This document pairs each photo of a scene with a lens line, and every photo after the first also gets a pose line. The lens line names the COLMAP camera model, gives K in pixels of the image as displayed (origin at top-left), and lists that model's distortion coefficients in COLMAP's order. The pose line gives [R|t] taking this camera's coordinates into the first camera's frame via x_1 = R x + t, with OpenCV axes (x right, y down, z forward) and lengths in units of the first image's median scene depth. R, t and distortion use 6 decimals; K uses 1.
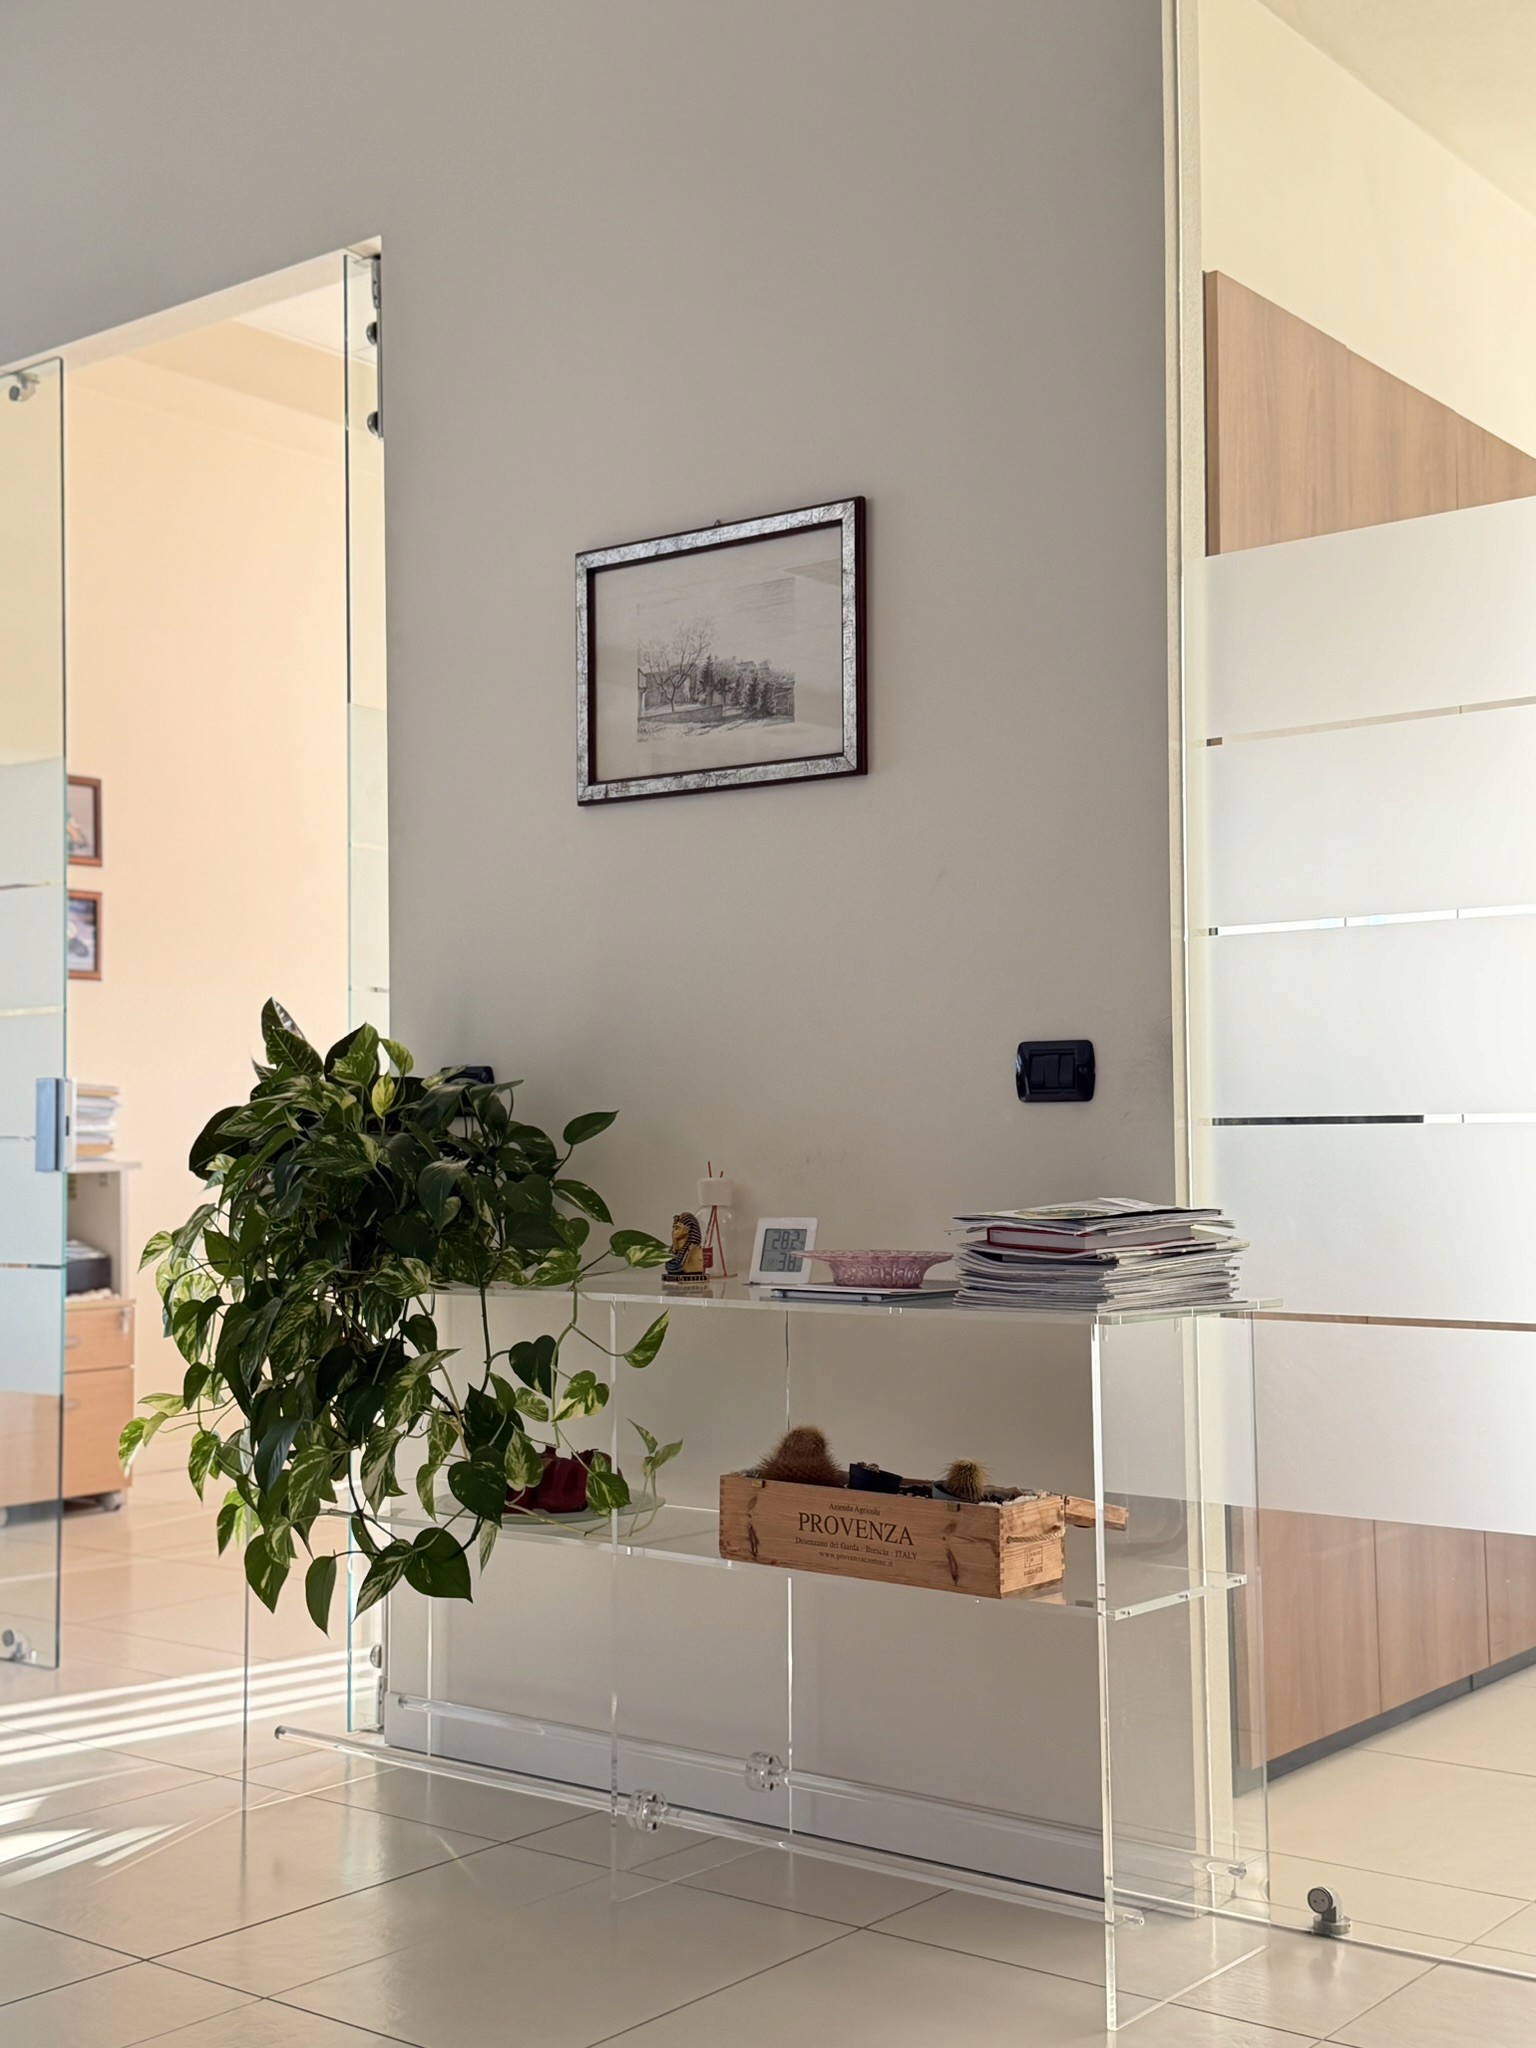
lens RADIAL K [[2395.8, 0, 776.6], [0, 2395.8, 1028.4], [0, 0, 1]] dist [-0.008602, 0.000000]
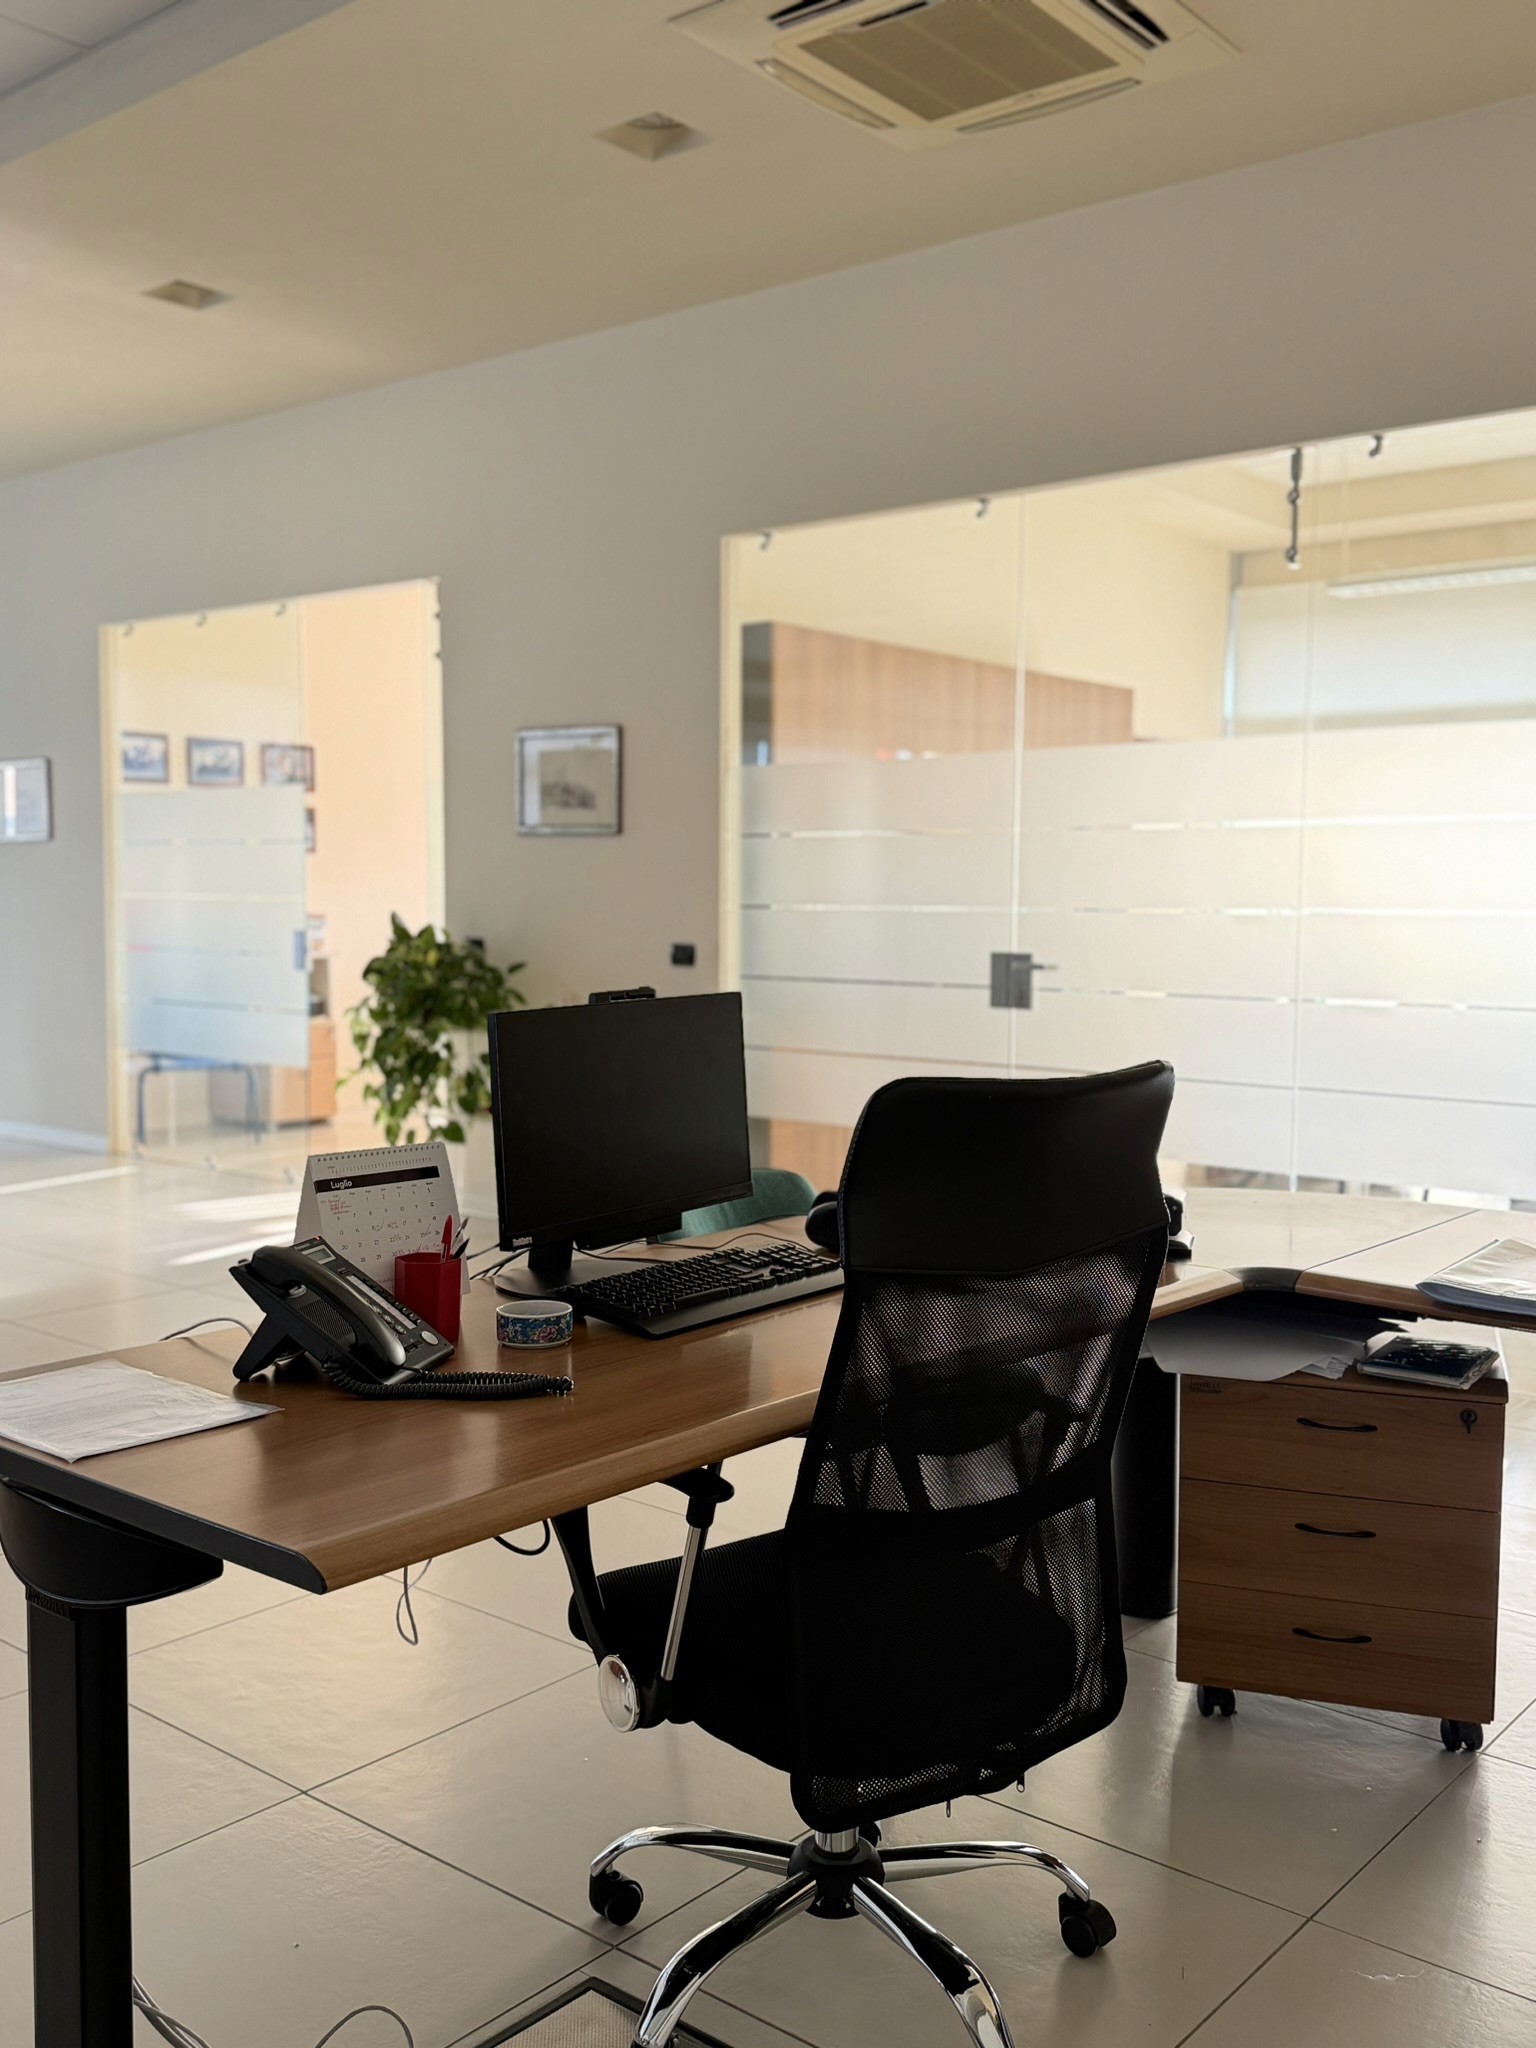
lens RADIAL K [[1887.8, 0, 759.3], [0, 1887.8, 1023.3], [0, 0, 1]] dist [-0.003979, 0.000000]
pose [[0.999141, 0.020149, -0.036202, 0.257038], [-0.015706, 0.992761, 0.119071, -0.145480], [0.038339, -0.118400, 0.992226, -1.002817]]
